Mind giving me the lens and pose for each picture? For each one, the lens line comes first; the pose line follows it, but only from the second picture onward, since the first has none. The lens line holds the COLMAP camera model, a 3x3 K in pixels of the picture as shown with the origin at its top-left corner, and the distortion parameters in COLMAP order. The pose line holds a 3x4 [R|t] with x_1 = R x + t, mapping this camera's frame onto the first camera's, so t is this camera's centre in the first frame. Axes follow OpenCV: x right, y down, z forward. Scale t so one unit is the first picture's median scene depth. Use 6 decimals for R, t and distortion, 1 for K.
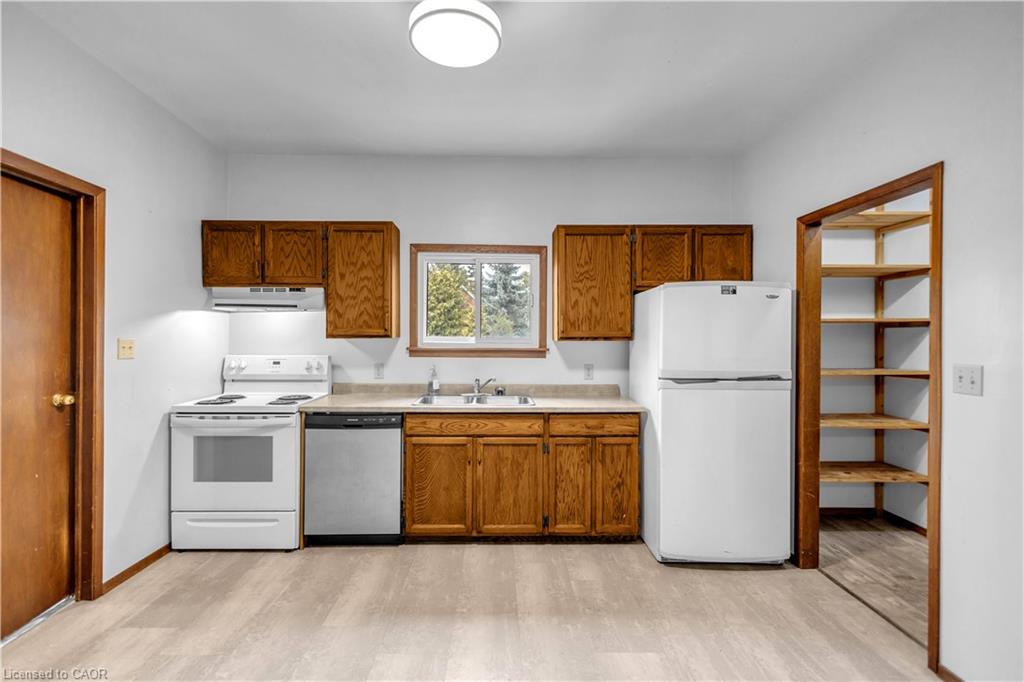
lens RADIAL K [[477.5, 0, 504.3], [0, 477.5, 336.4], [0, 0, 1]] dist [0.002001, 0.000001]
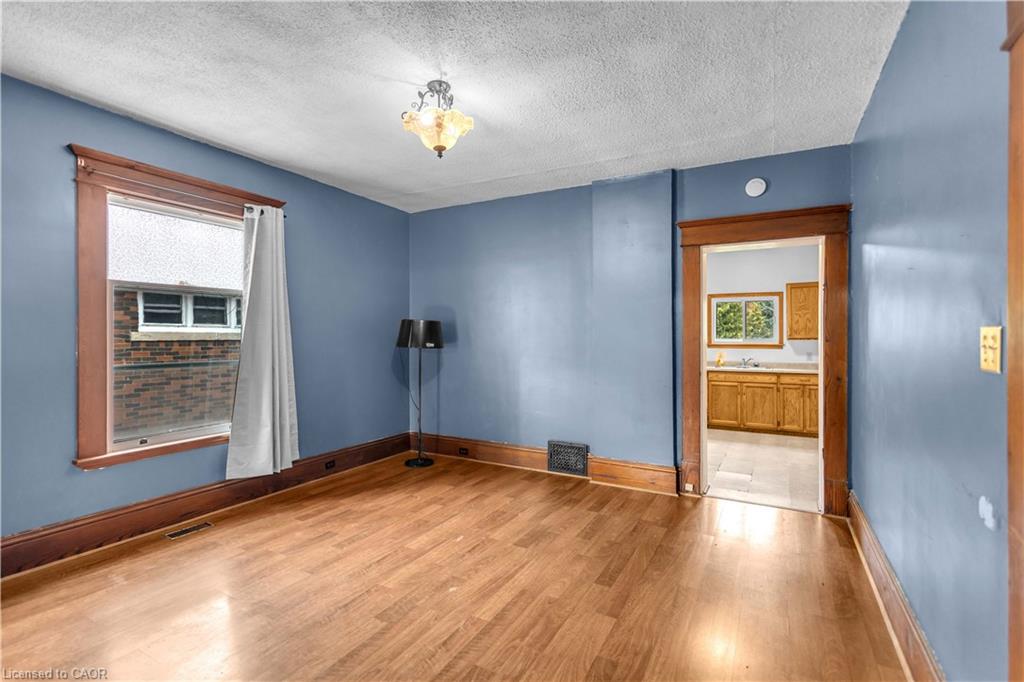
lens RADIAL K [[477.5, 0, 504.3], [0, 477.5, 336.4], [0, 0, 1]] dist [0.002001, 0.000001]
pose [[0.855311, -0.007682, -0.518057, 0.148327], [0.003702, 0.999955, -0.008715, 0.007764], [0.518101, 0.005536, 0.855301, -1.496083]]
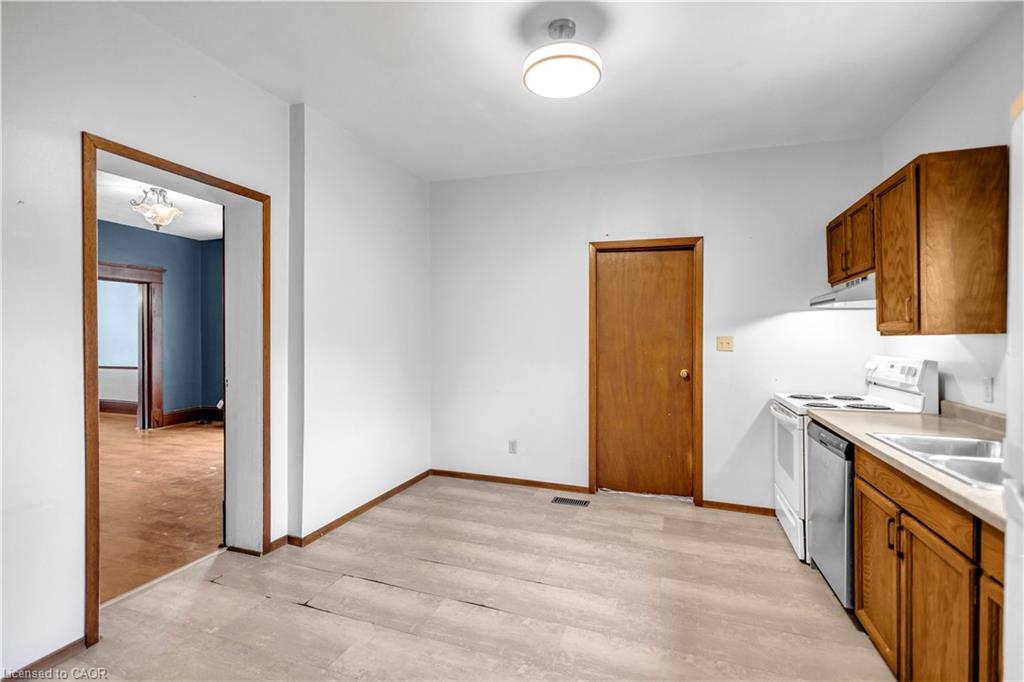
lens RADIAL K [[477.5, 0, 504.3], [0, 477.5, 336.4], [0, 0, 1]] dist [0.002001, 0.000001]
pose [[-0.360020, -0.002988, -0.932940, 0.630173], [-0.004803, 0.999988, -0.001350, 0.008463], [0.932932, 0.003995, -0.360030, 0.770735]]
